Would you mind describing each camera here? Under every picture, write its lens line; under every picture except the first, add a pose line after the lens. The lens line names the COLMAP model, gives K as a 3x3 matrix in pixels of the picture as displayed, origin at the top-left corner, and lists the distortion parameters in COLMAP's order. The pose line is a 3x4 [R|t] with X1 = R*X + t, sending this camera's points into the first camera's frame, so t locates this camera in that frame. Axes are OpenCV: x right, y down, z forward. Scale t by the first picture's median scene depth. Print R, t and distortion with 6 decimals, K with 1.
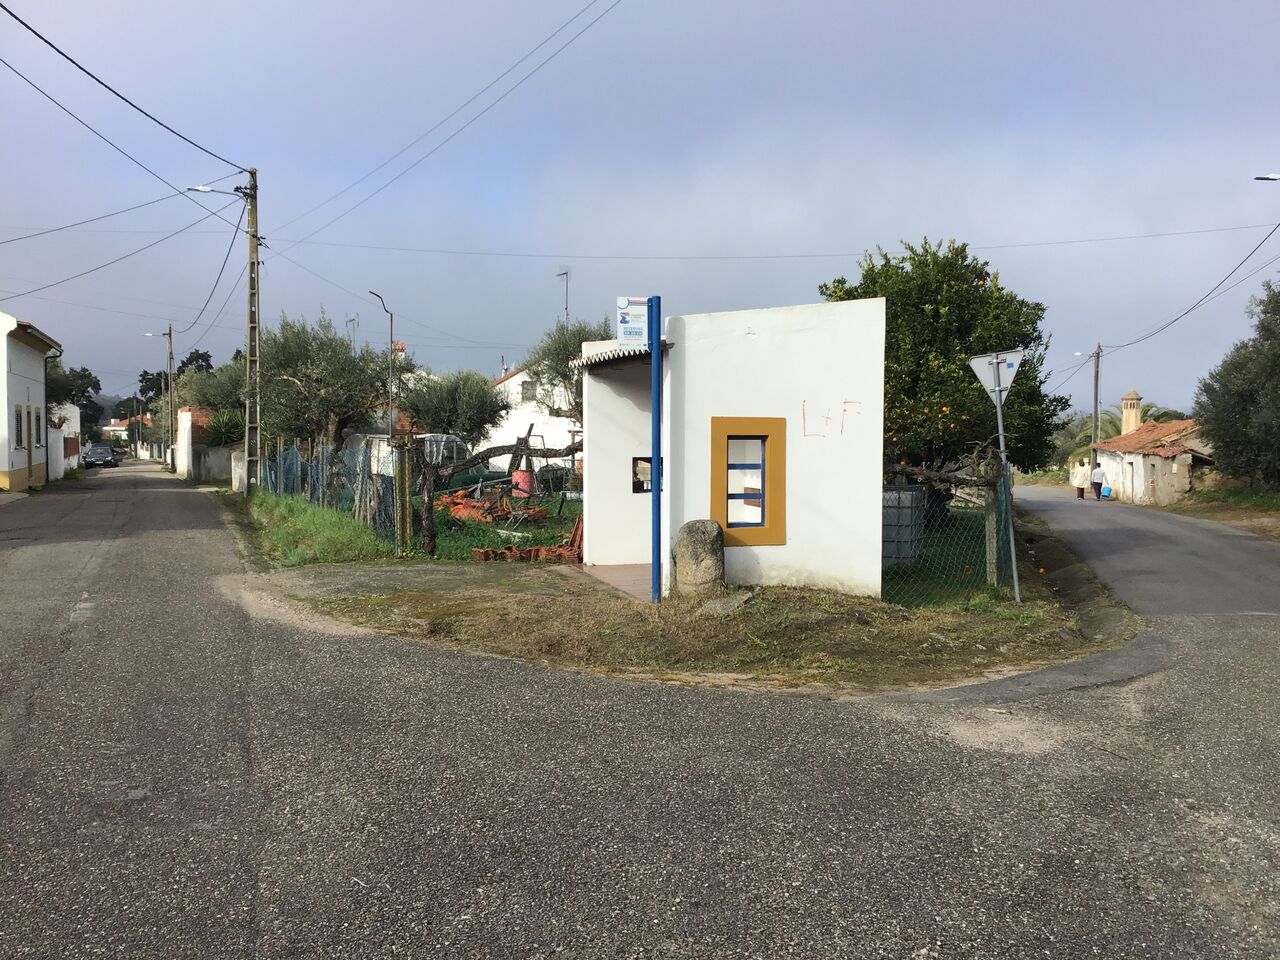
lens RADIAL K [[1146.2, 0, 647.5], [0, 1146.2, 486.1], [0, 0, 1]] dist [0.127147, -0.213022]
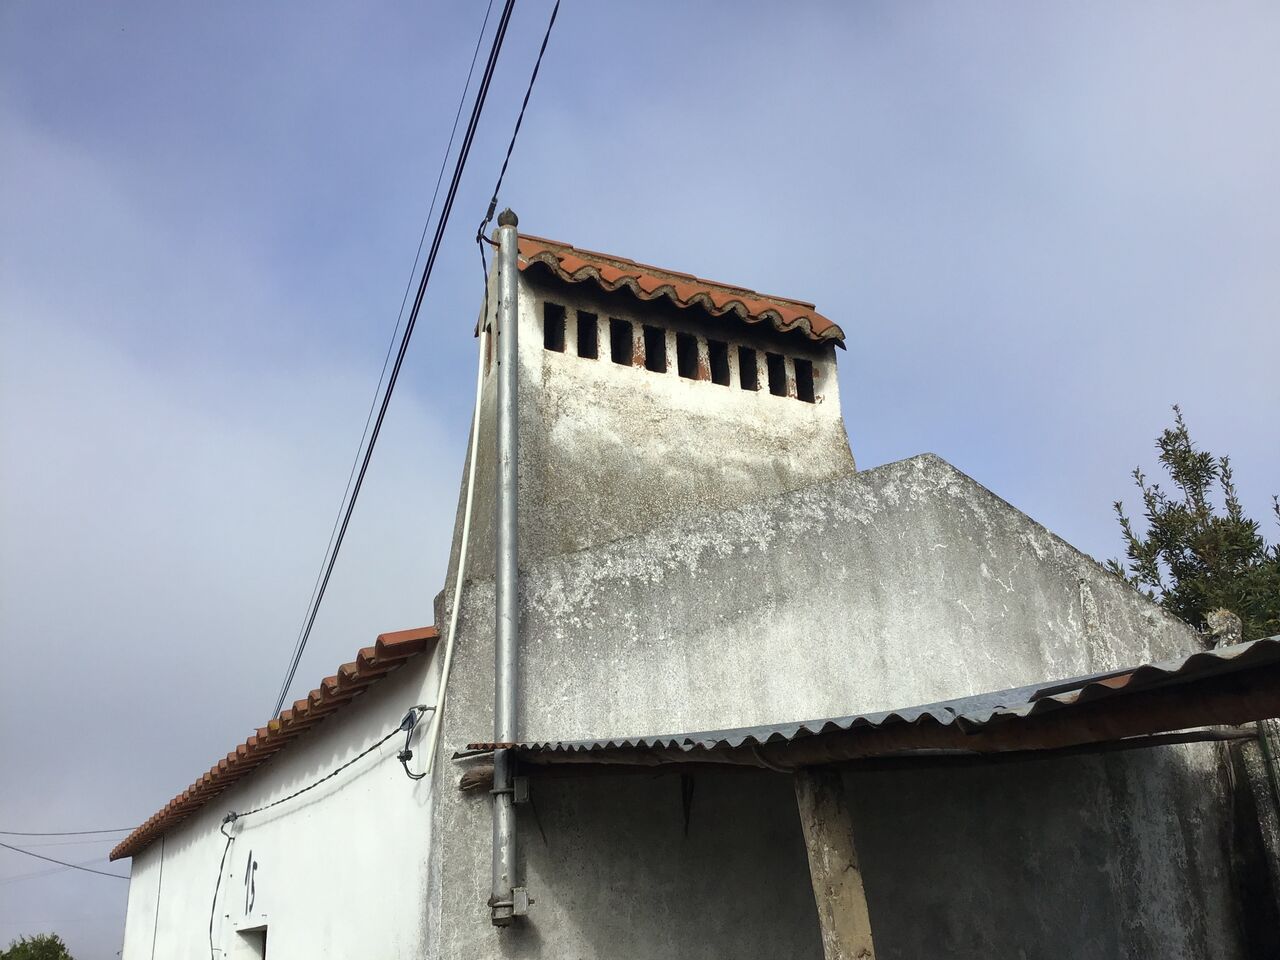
lens RADIAL K [[1146.2, 0, 647.5], [0, 1146.2, 486.1], [0, 0, 1]] dist [0.127147, -0.213022]
pose [[0.831039, 0.178397, 0.526829, -0.314920], [0.068678, 0.907010, -0.415471, 0.088679], [-0.551958, 0.381454, 0.741509, -3.605255]]
